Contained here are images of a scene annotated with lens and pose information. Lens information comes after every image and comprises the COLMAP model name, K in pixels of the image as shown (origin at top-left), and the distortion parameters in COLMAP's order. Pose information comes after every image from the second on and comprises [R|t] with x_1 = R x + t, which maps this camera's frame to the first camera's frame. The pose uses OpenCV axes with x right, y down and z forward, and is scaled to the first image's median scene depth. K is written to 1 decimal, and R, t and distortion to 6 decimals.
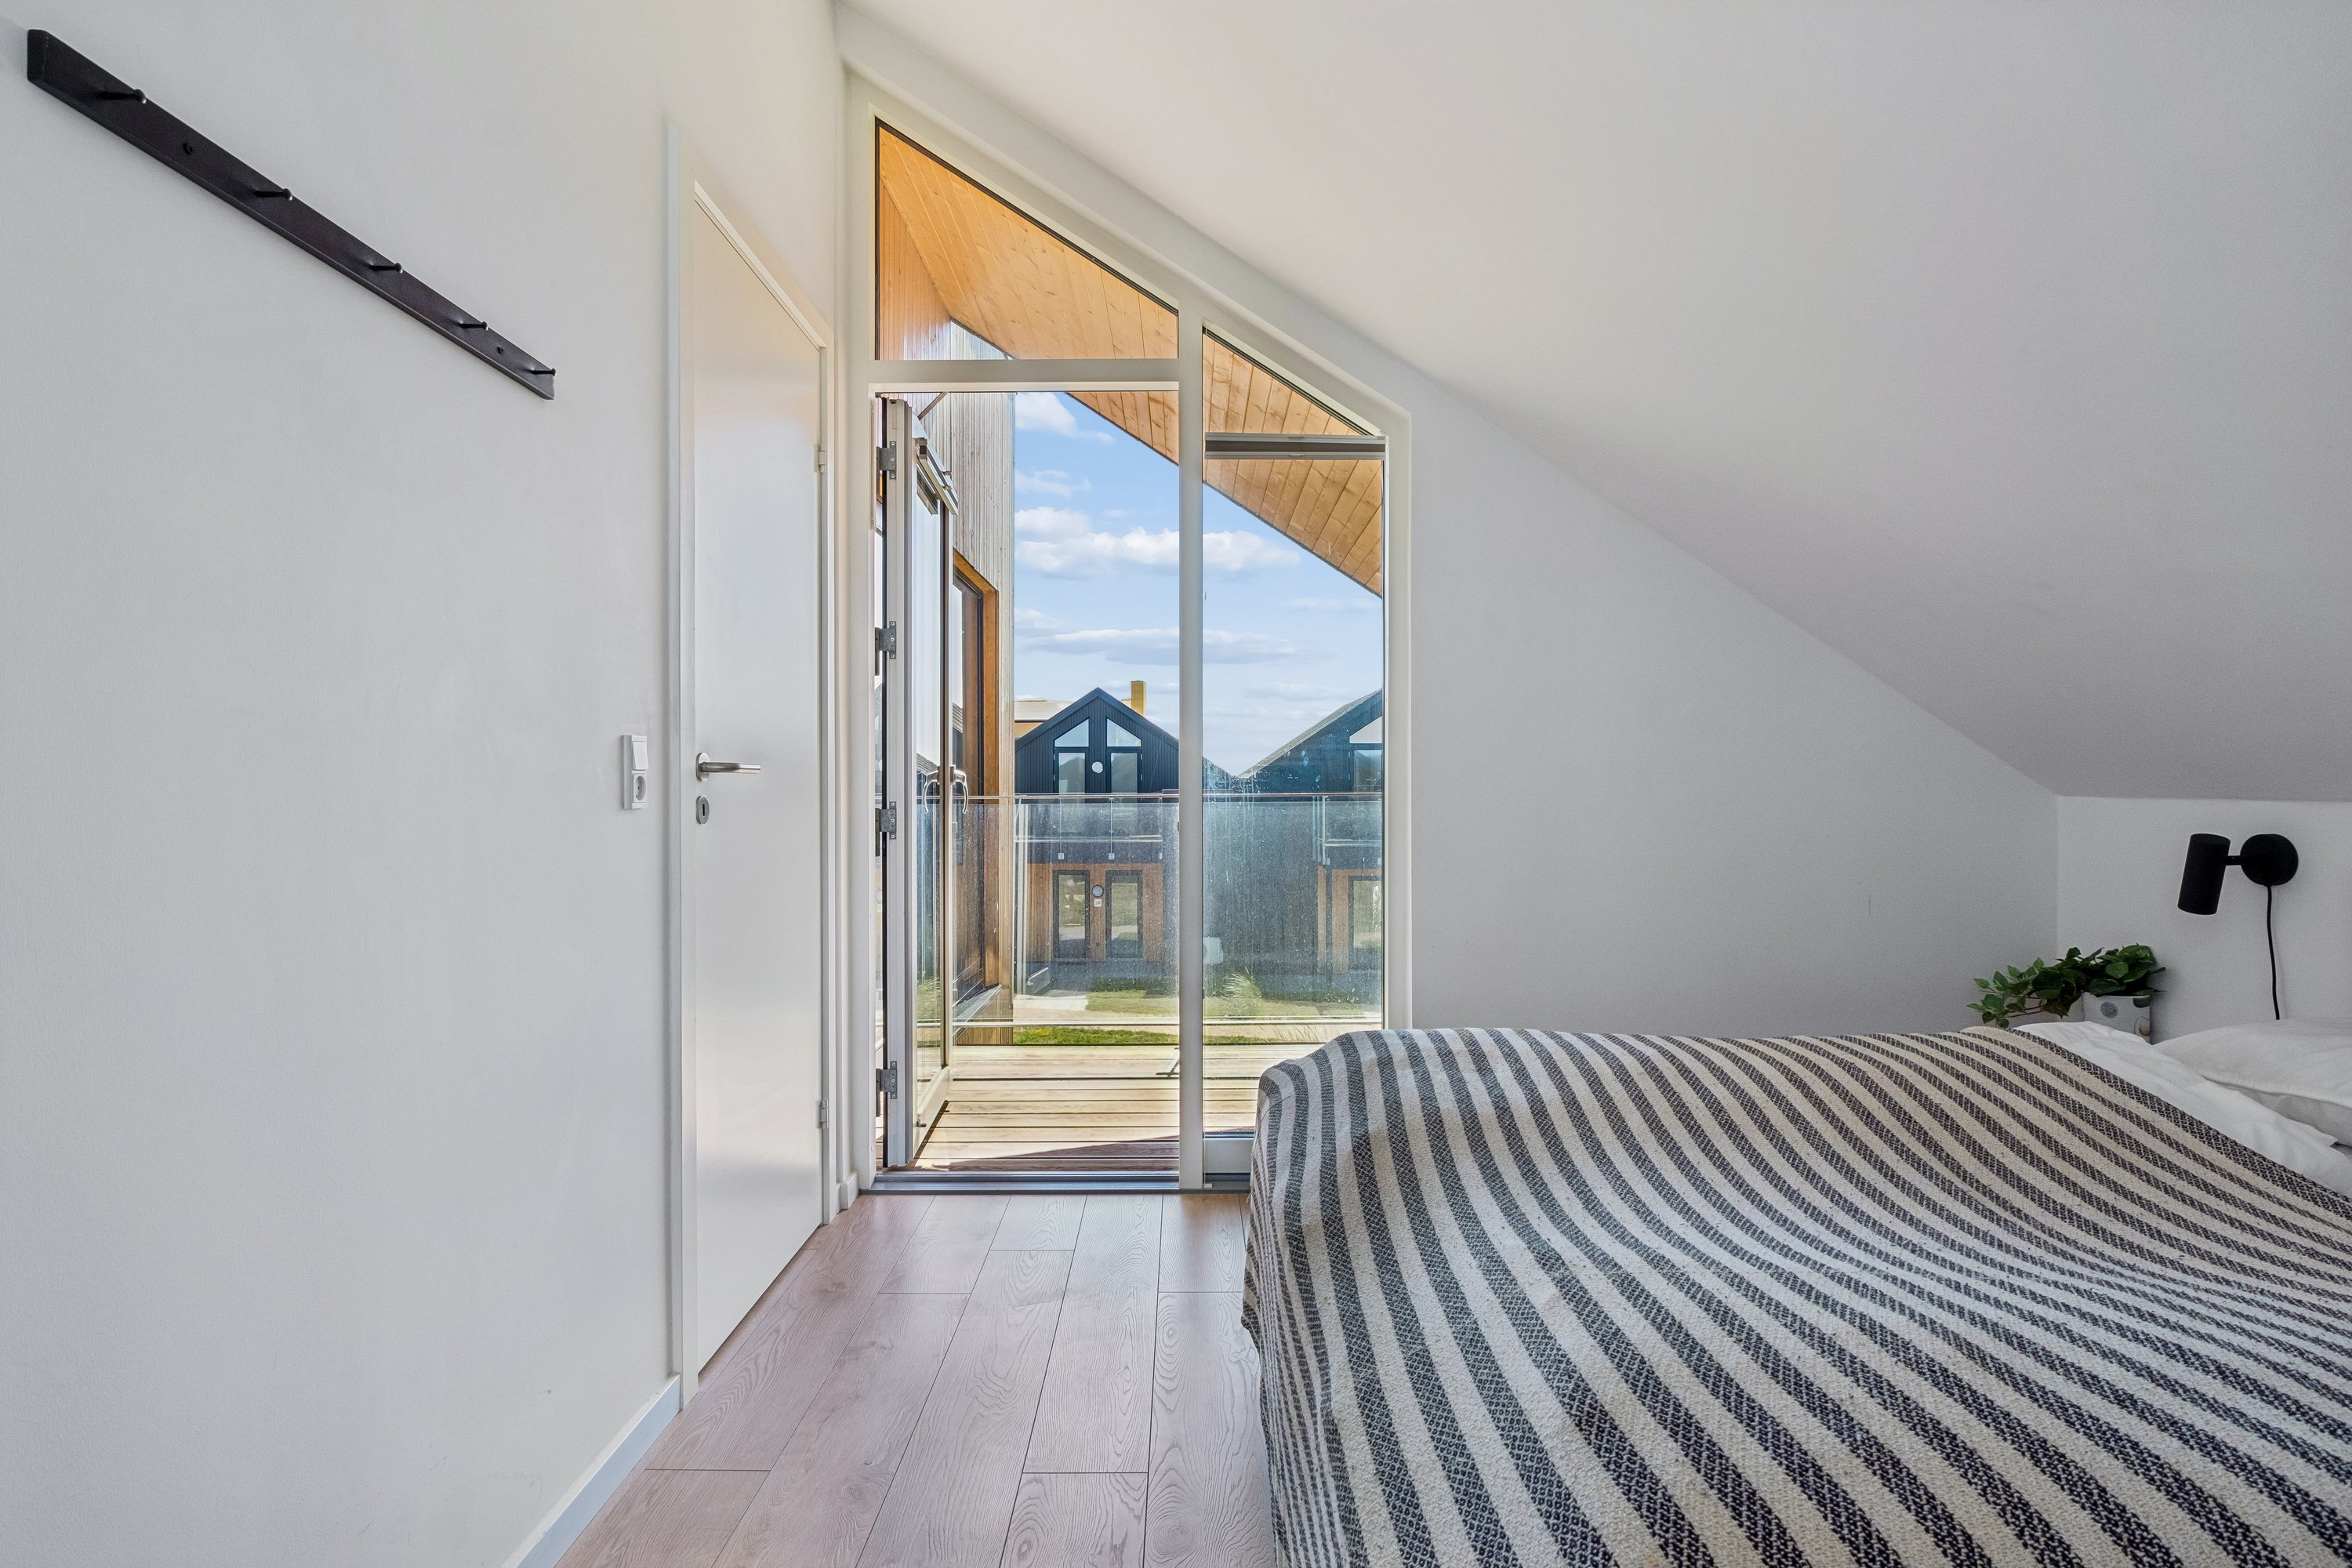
lens RADIAL K [[1180.6, 0, 1180.8], [0, 1180.6, 775.1], [0, 0, 1]] dist [0.000198, 0.000020]
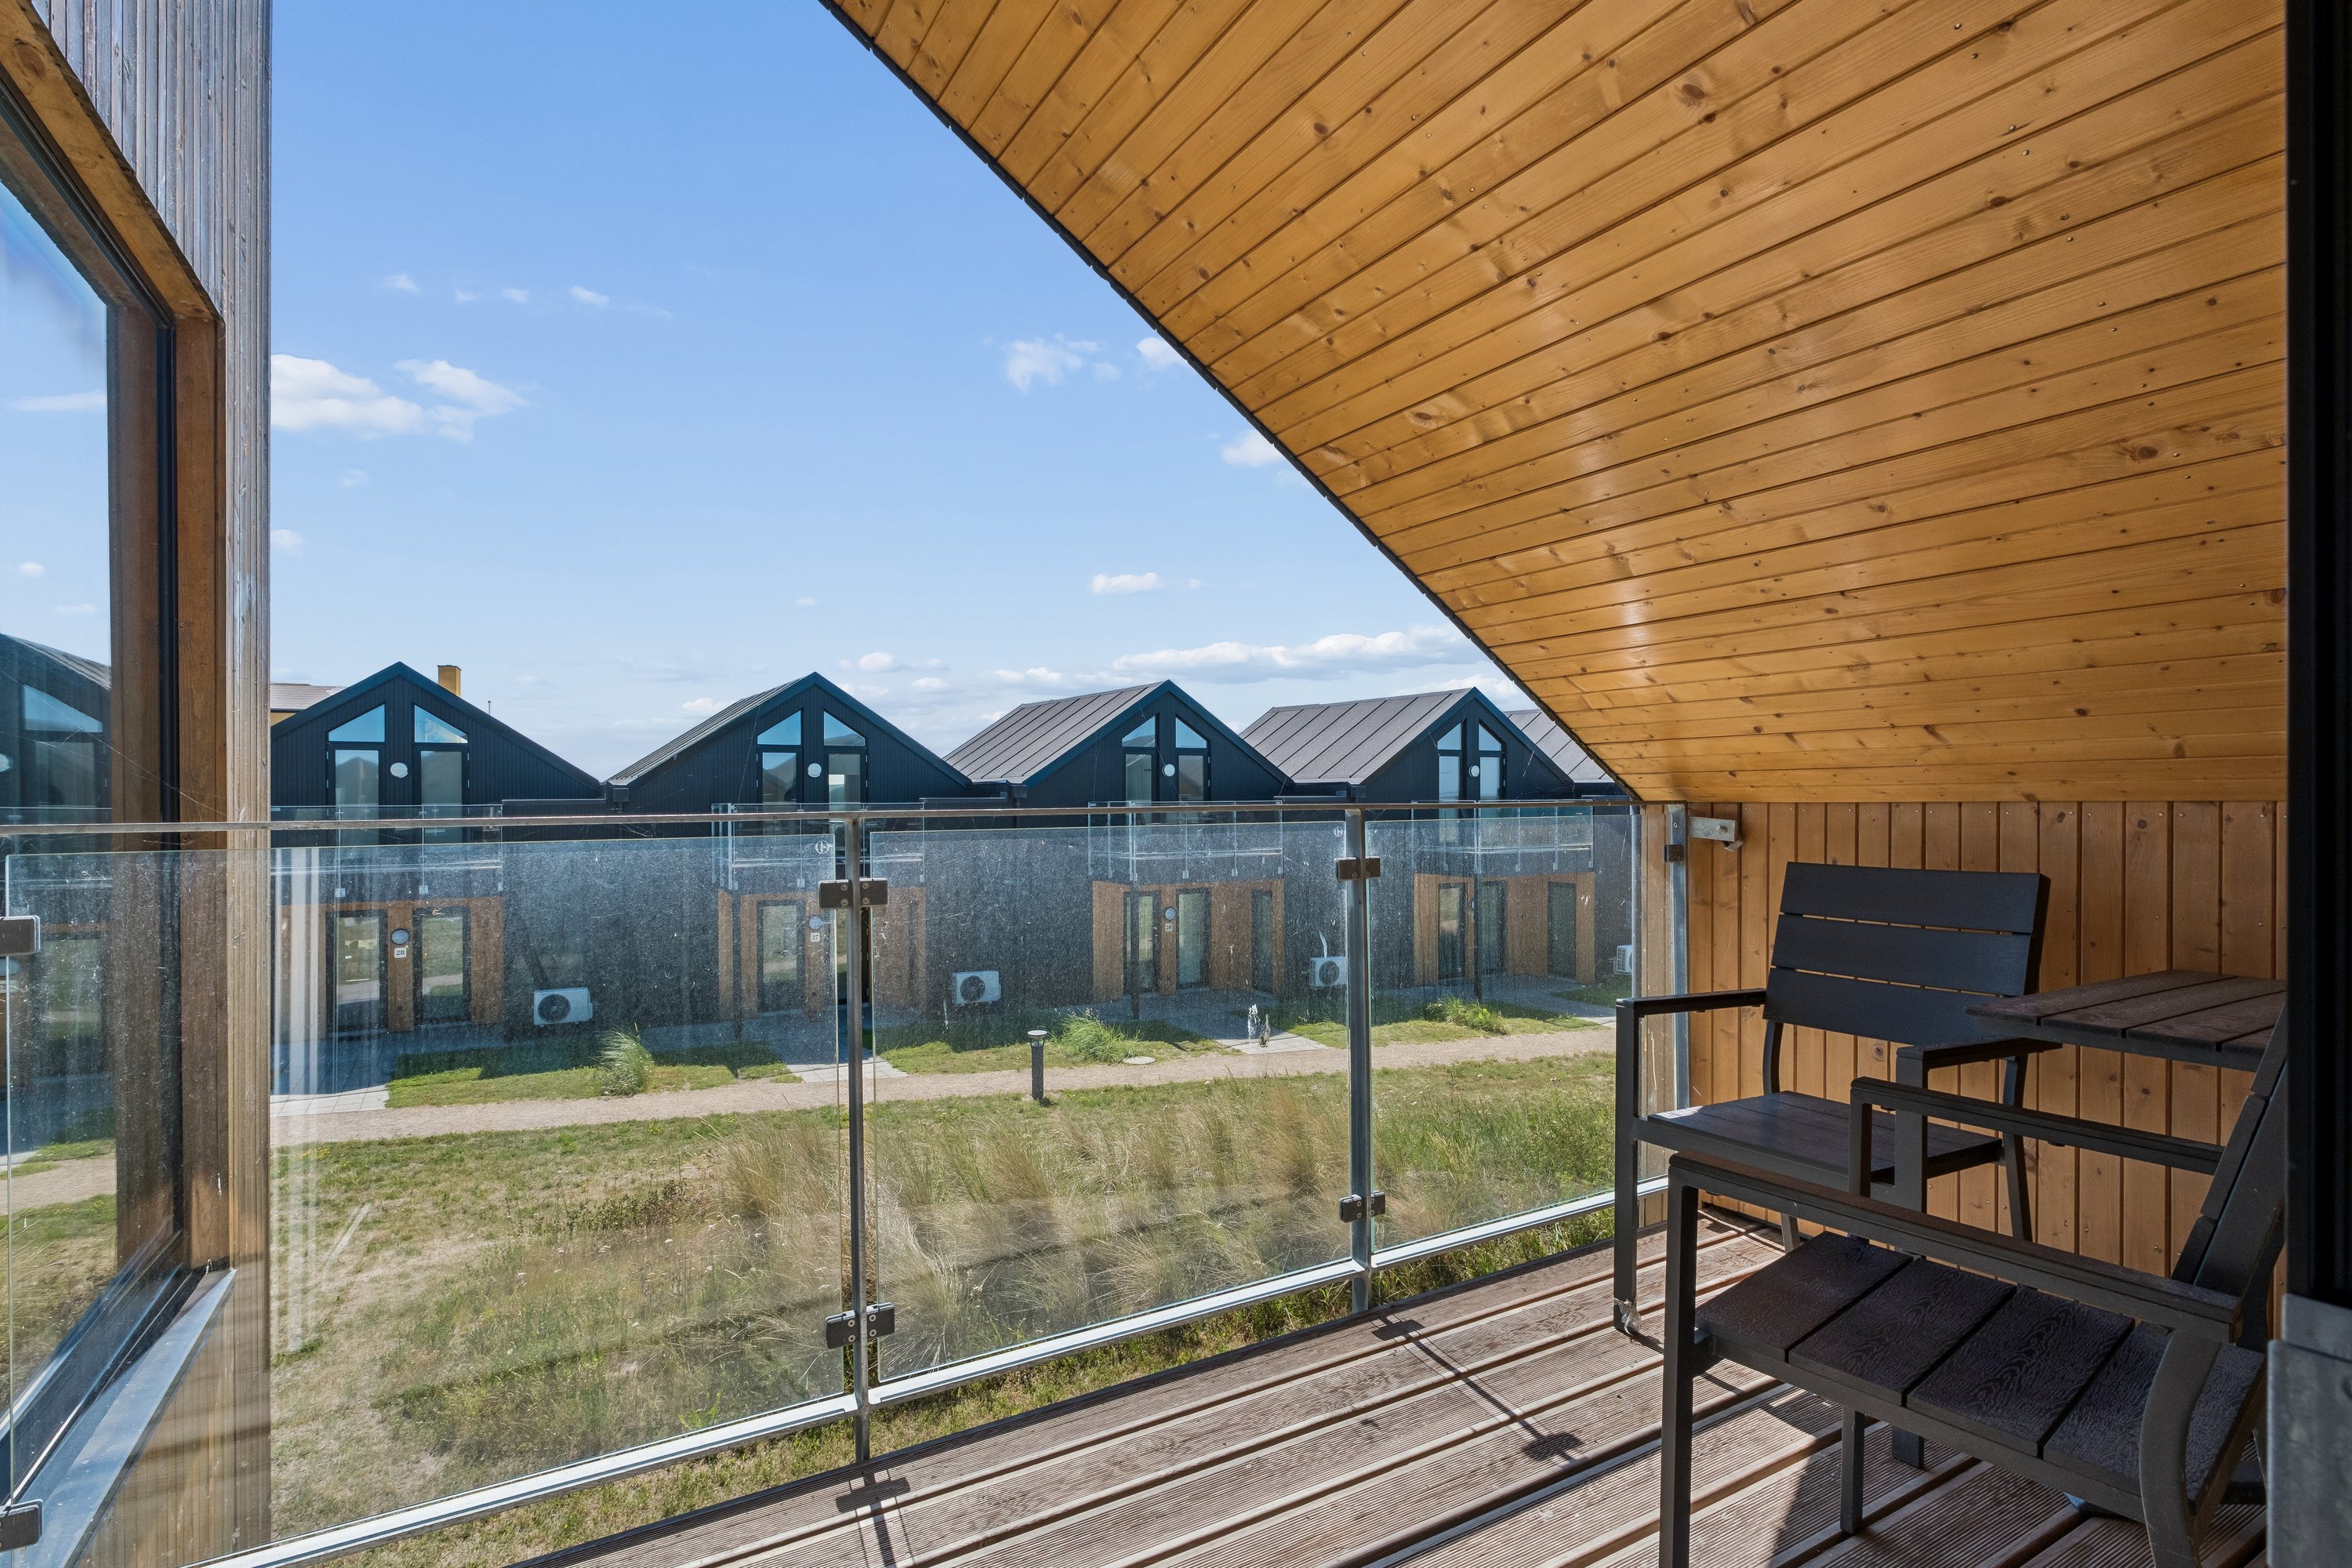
lens RADIAL K [[1165.0, 0, 1167.6], [0, 1165.0, 792.2], [0, 0, 1]] dist [-0.001179, -0.000211]
pose [[0.866463, 0.000506, 0.499240, -0.017845], [-0.004645, 0.999964, 0.007048, 0.000307], [-0.499219, -0.008426, 0.866435, 0.119405]]
